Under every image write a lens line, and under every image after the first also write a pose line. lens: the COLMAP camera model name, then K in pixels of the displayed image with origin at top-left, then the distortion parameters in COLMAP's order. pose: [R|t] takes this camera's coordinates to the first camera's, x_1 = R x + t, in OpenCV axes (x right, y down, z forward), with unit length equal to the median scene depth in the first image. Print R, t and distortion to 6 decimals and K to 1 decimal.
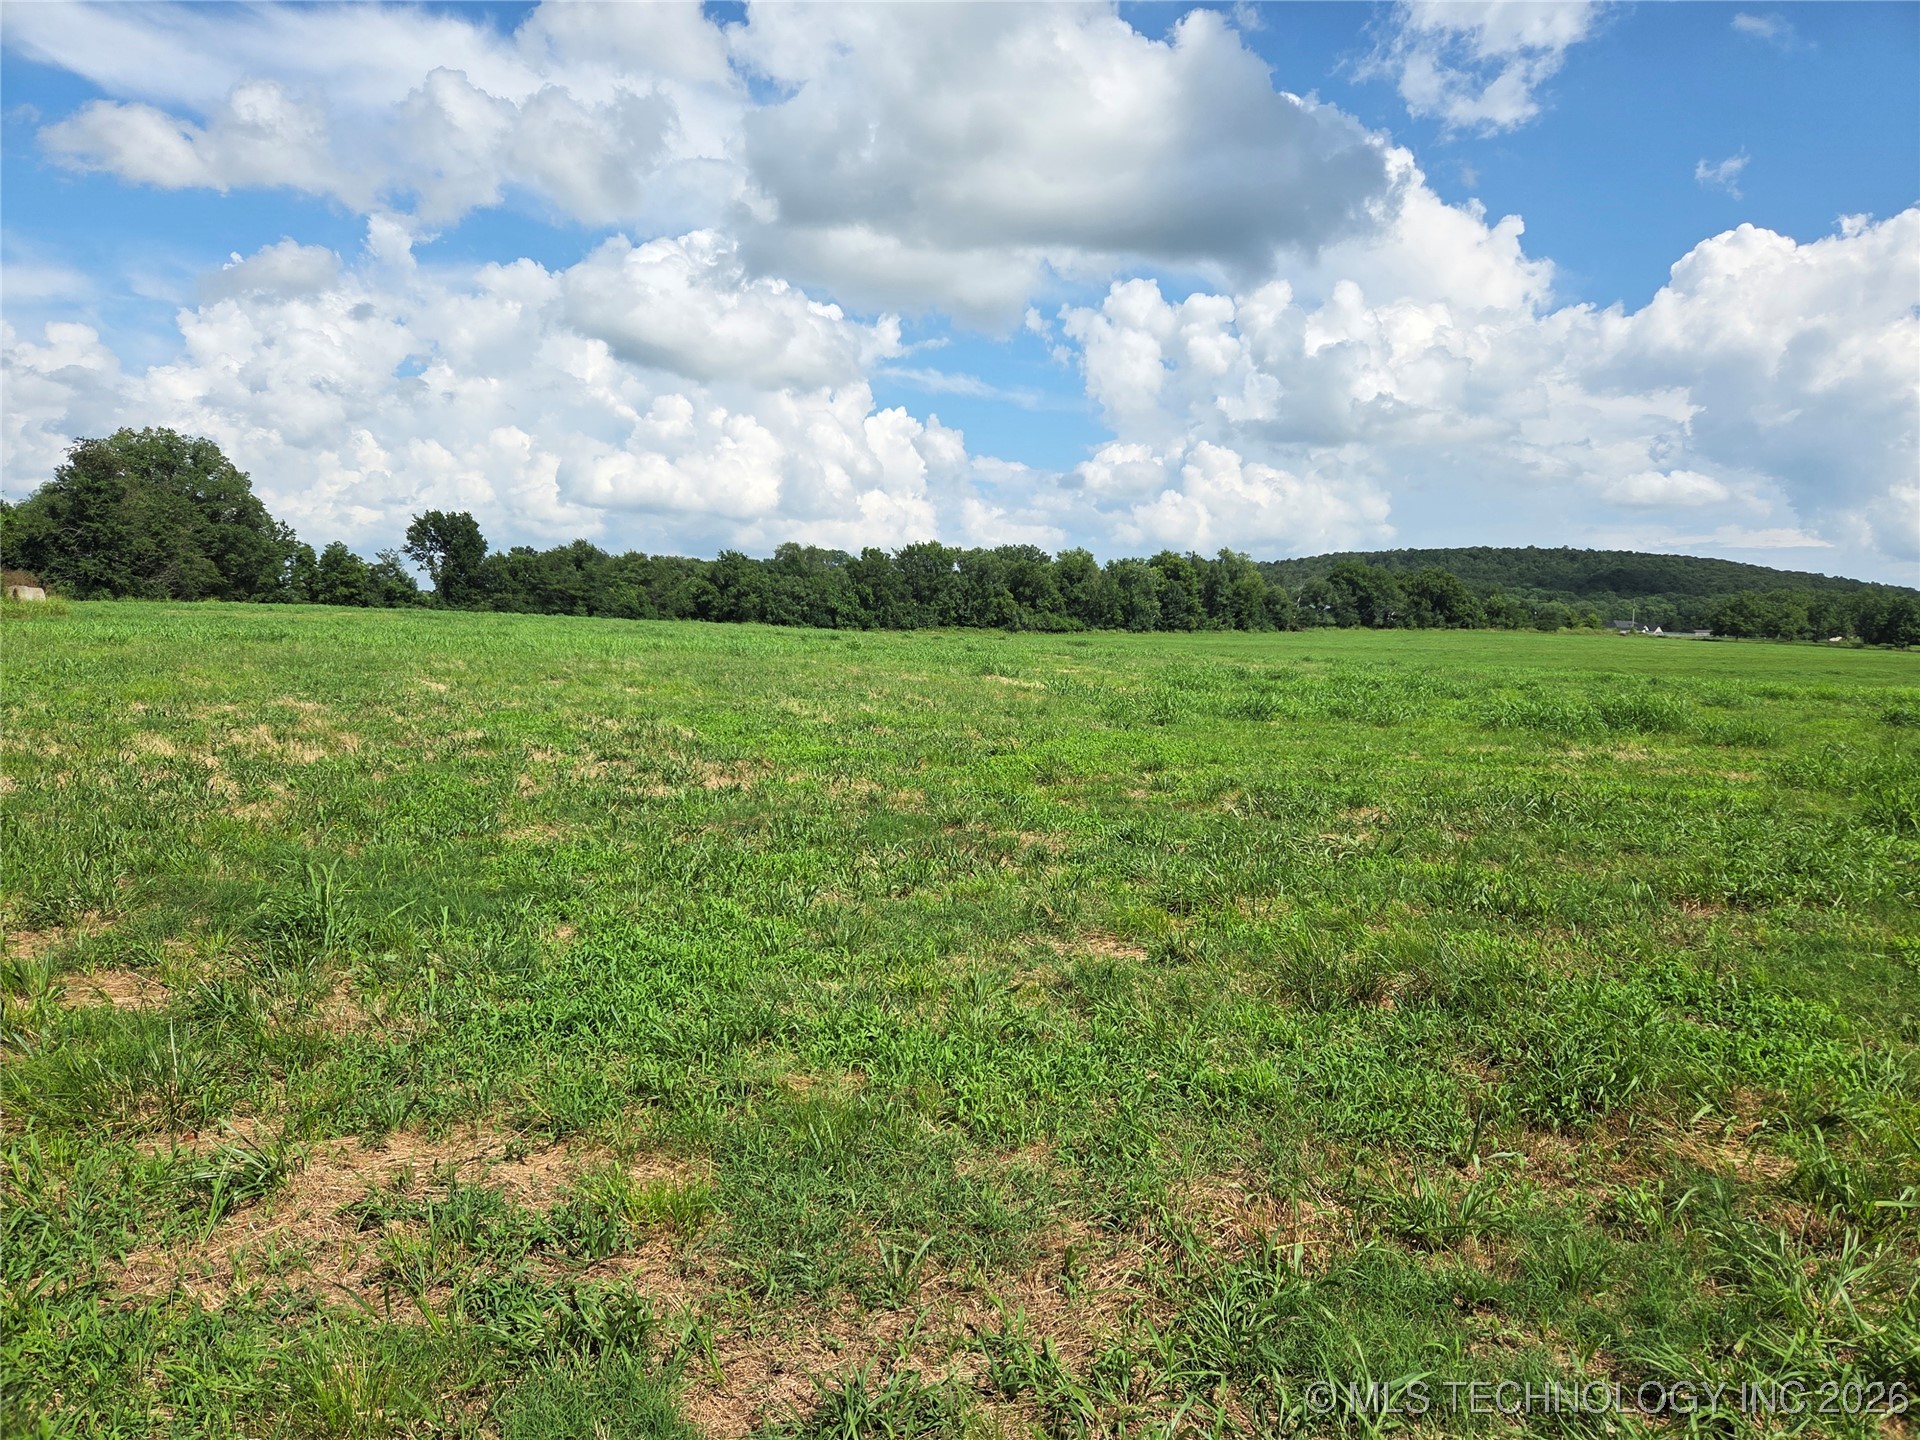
lens RADIAL K [[1328.5, 0, 969.2], [0, 1328.5, 763.9], [0, 0, 1]] dist [0.082797, -0.054934]
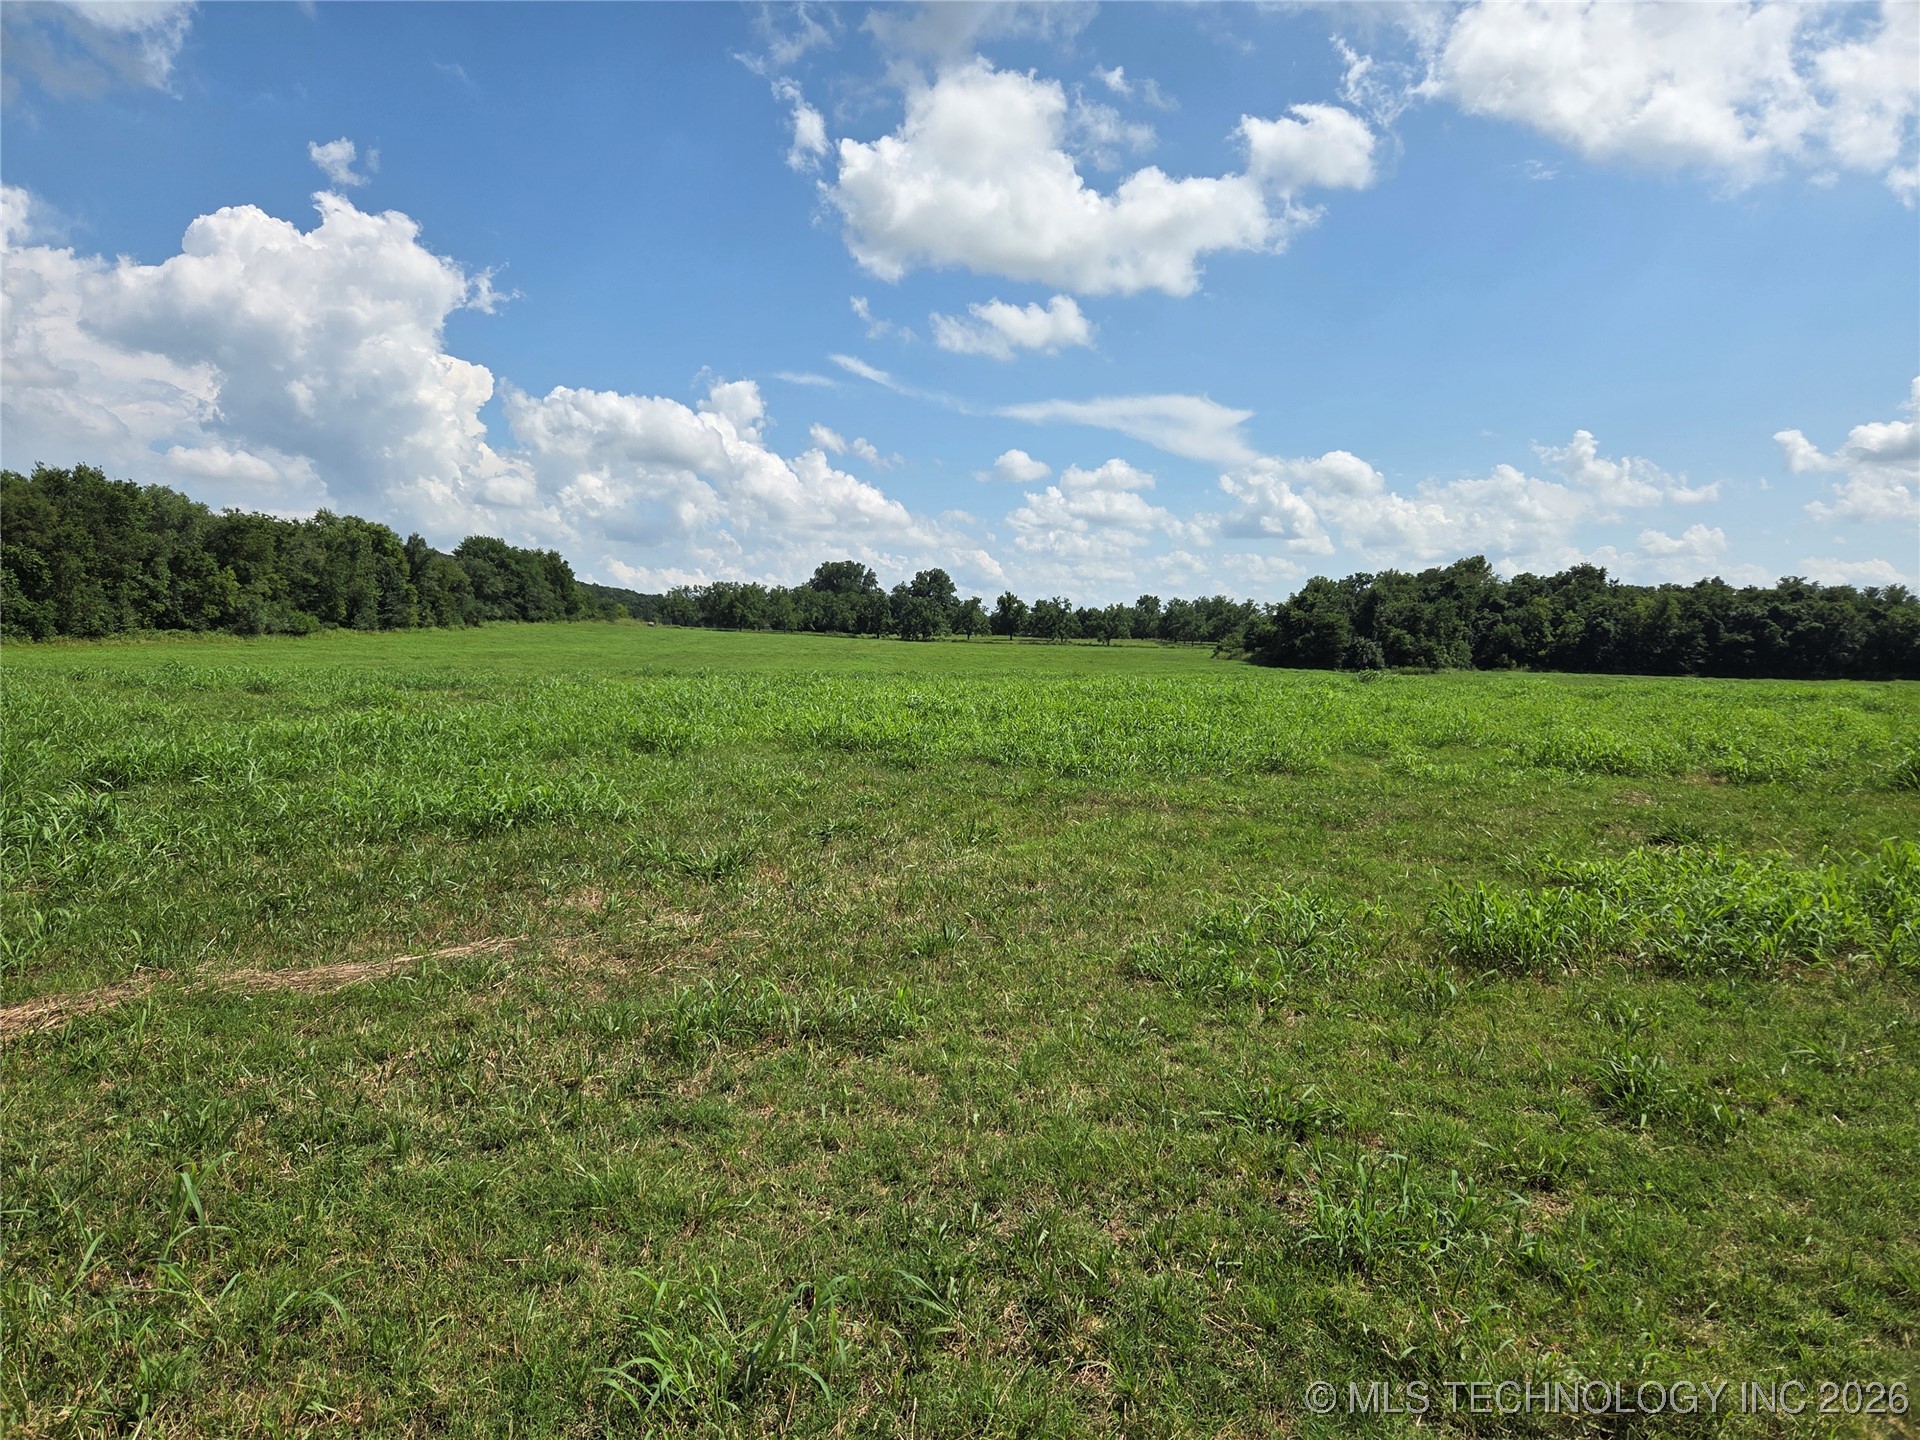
lens RADIAL K [[1328.5, 0, 944.0], [0, 1328.5, 695.3], [0, 0, 1]] dist [0.082797, -0.054934]
pose [[0.507753, -0.057268, 0.859597, -0.390111], [0.084692, 0.996273, 0.016347, -0.072461], [-0.857330, 0.064500, 0.510711, 0.553557]]
